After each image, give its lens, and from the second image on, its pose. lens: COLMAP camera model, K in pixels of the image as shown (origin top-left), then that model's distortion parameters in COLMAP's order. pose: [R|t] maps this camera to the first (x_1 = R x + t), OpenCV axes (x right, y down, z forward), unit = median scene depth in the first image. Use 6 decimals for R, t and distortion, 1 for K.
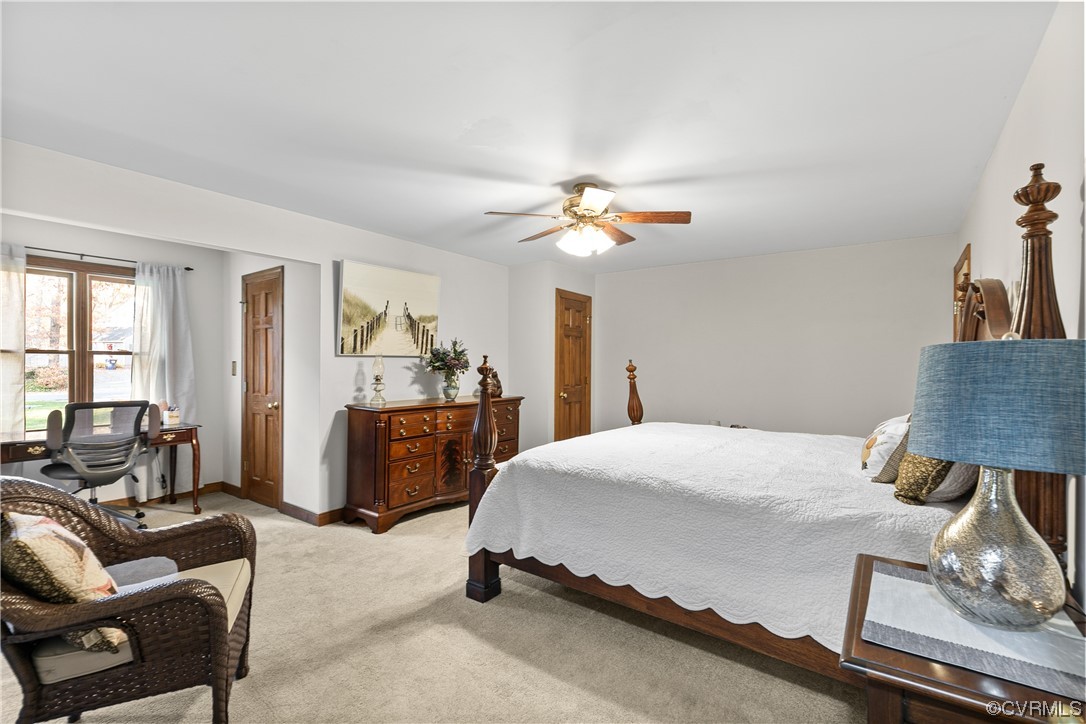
lens RADIAL K [[489.0, 0, 545.5], [0, 489.0, 369.2], [0, 0, 1]] dist [0.003555, 0.000245]
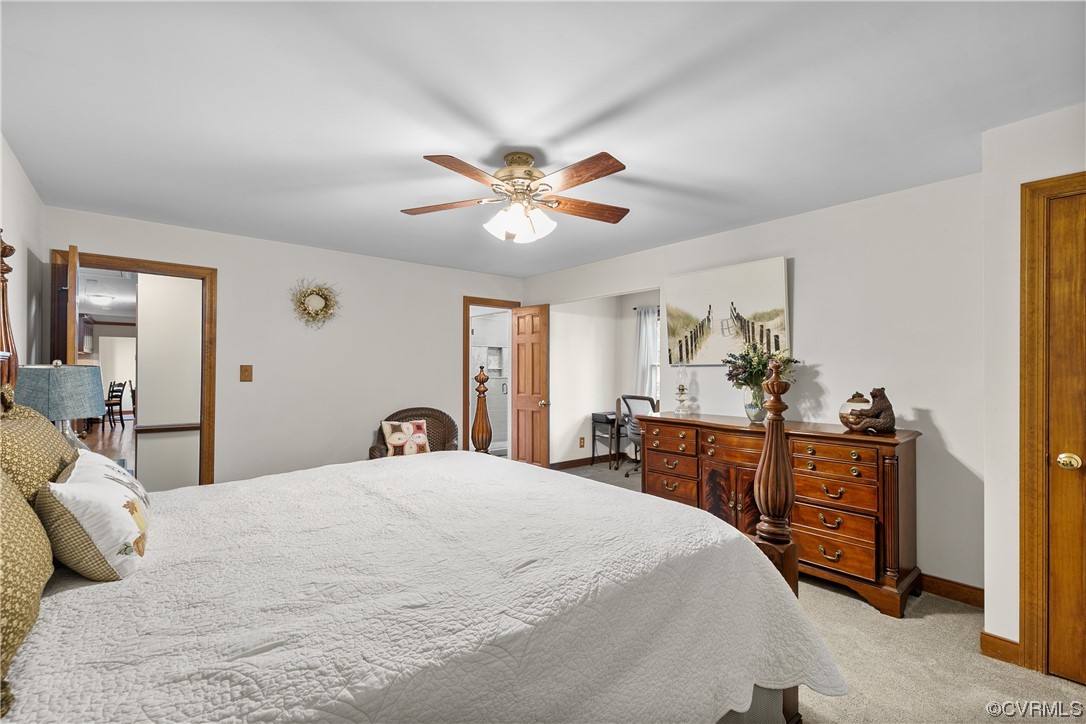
lens RADIAL K [[489.0, 0, 545.5], [0, 489.0, 369.2], [0, 0, 1]] dist [0.003555, 0.000245]
pose [[-0.271624, -0.007953, -0.962371, 0.662881], [-0.015526, 0.999872, -0.003881, -0.010932], [0.962278, 0.013888, -0.271713, 0.974820]]
